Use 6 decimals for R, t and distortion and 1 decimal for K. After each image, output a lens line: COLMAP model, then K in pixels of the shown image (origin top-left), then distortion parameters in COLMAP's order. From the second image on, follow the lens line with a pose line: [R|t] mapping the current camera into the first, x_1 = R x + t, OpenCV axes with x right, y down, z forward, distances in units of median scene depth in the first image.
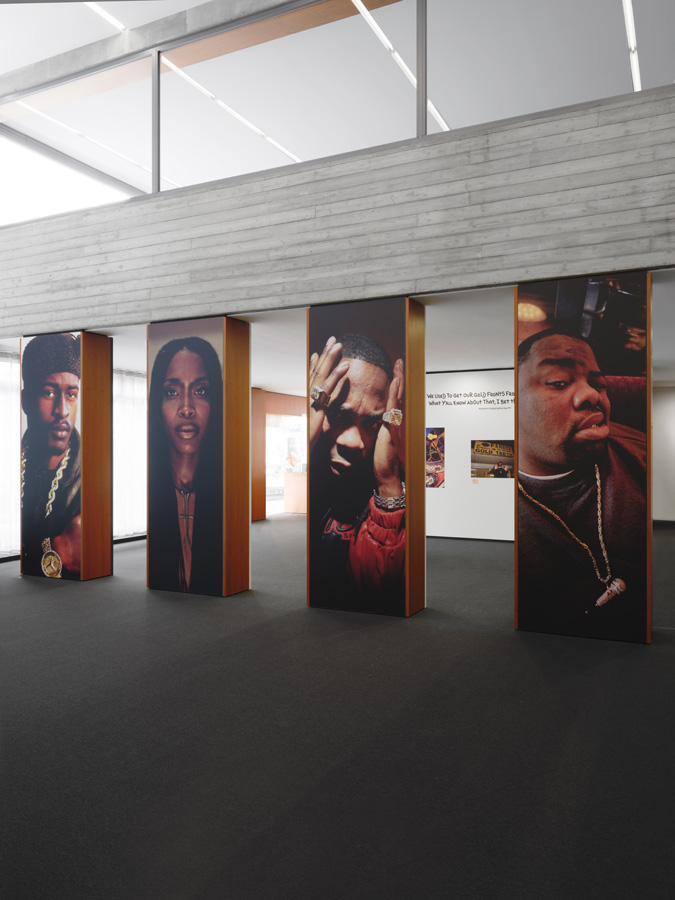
lens RADIAL K [[698.0, 0, 337.7], [0, 698.0, 452.1], [0, 0, 1]] dist [-0.004857, -0.001748]
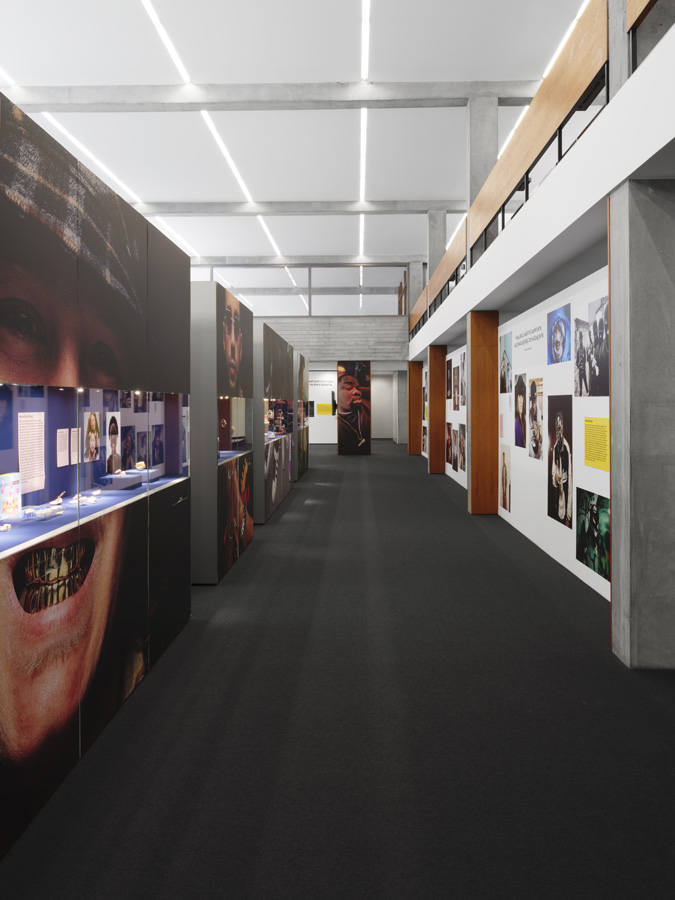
lens RADIAL K [[698.0, 0, 346.5], [0, 698.0, 400.2], [0, 0, 1]] dist [-0.004857, -0.001748]
pose [[0.905333, -0.000956, 0.424702, -1.247700], [0.003232, 0.999984, -0.004640, -0.016487], [-0.424690, 0.005573, 0.905322, -2.321036]]
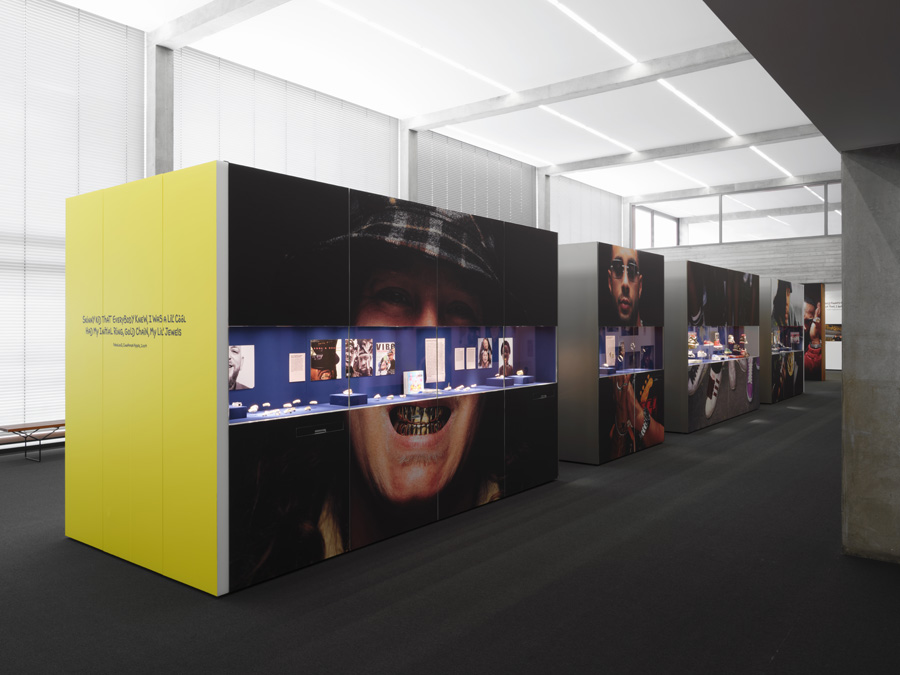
lens RADIAL K [[698.0, 0, 457.5], [0, 698.0, 322.3], [0, 0, 1]] dist [-0.004857, -0.001748]
pose [[0.981150, -0.004221, -0.193203, -1.006231], [0.003184, 0.999979, -0.005676, -0.028116], [0.193223, 0.004954, 0.981142, -2.705778]]
